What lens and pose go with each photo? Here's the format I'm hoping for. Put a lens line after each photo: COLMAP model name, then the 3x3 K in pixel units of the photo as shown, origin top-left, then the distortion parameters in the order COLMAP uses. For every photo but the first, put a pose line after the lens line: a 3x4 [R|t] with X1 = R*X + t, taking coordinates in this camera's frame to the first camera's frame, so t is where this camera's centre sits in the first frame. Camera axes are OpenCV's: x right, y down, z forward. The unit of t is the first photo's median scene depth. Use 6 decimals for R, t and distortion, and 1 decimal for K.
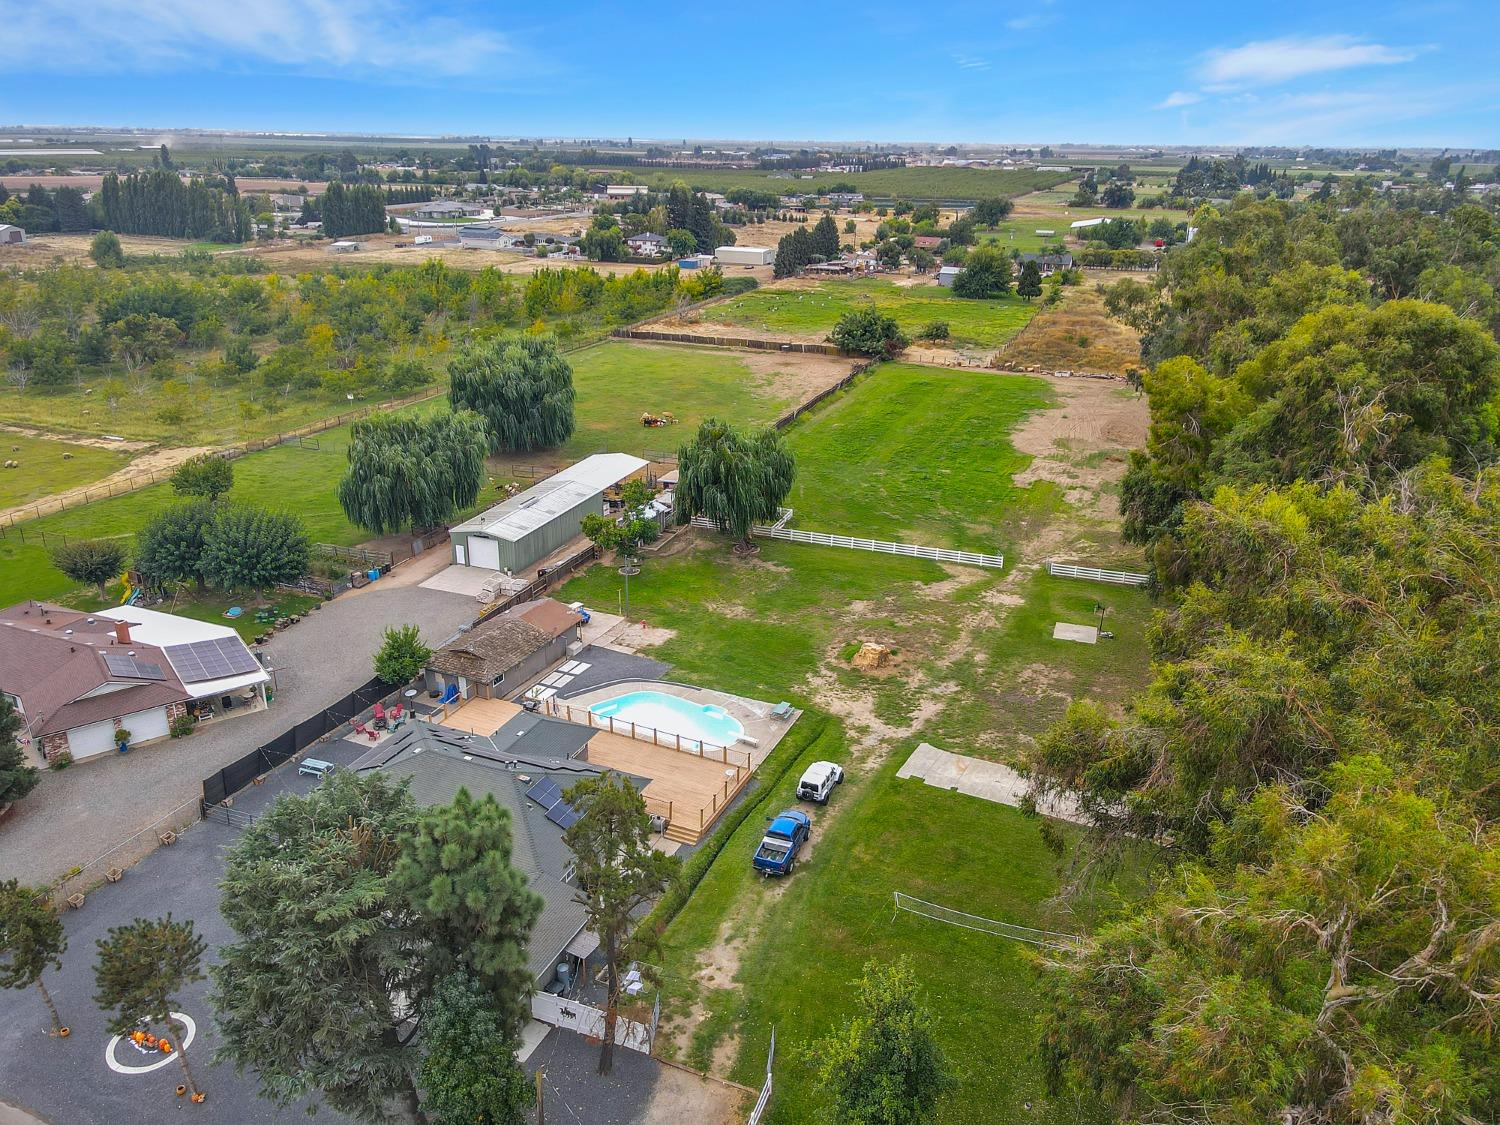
lens RADIAL K [[1098.5, 0, 742.2], [0, 1098.5, 562.1], [0, 0, 1]] dist [0.004996, 0.034829]
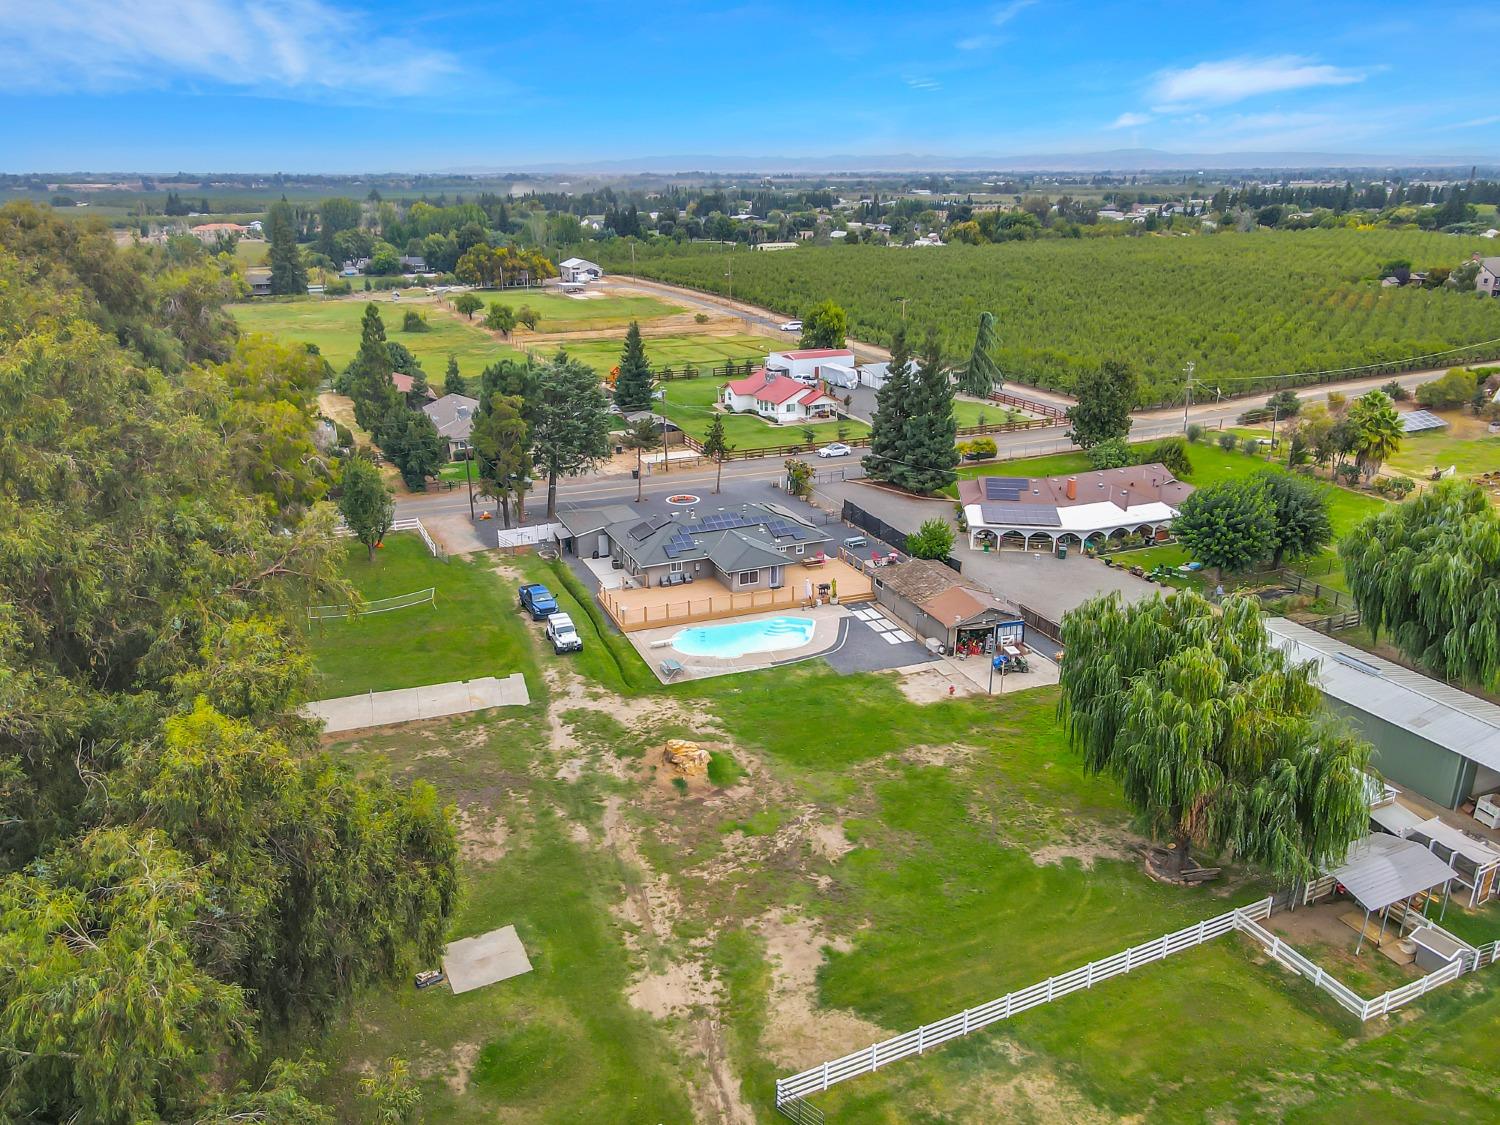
lens RADIAL K [[1098.5, 0, 742.2], [0, 1098.5, 562.1], [0, 0, 1]] dist [0.004996, 0.034829]
pose [[-0.694658, 0.232270, -0.680810, 0.575313], [-0.263776, 0.798260, 0.541482, -0.437489], [0.669233, 0.555726, -0.493250, 1.336750]]
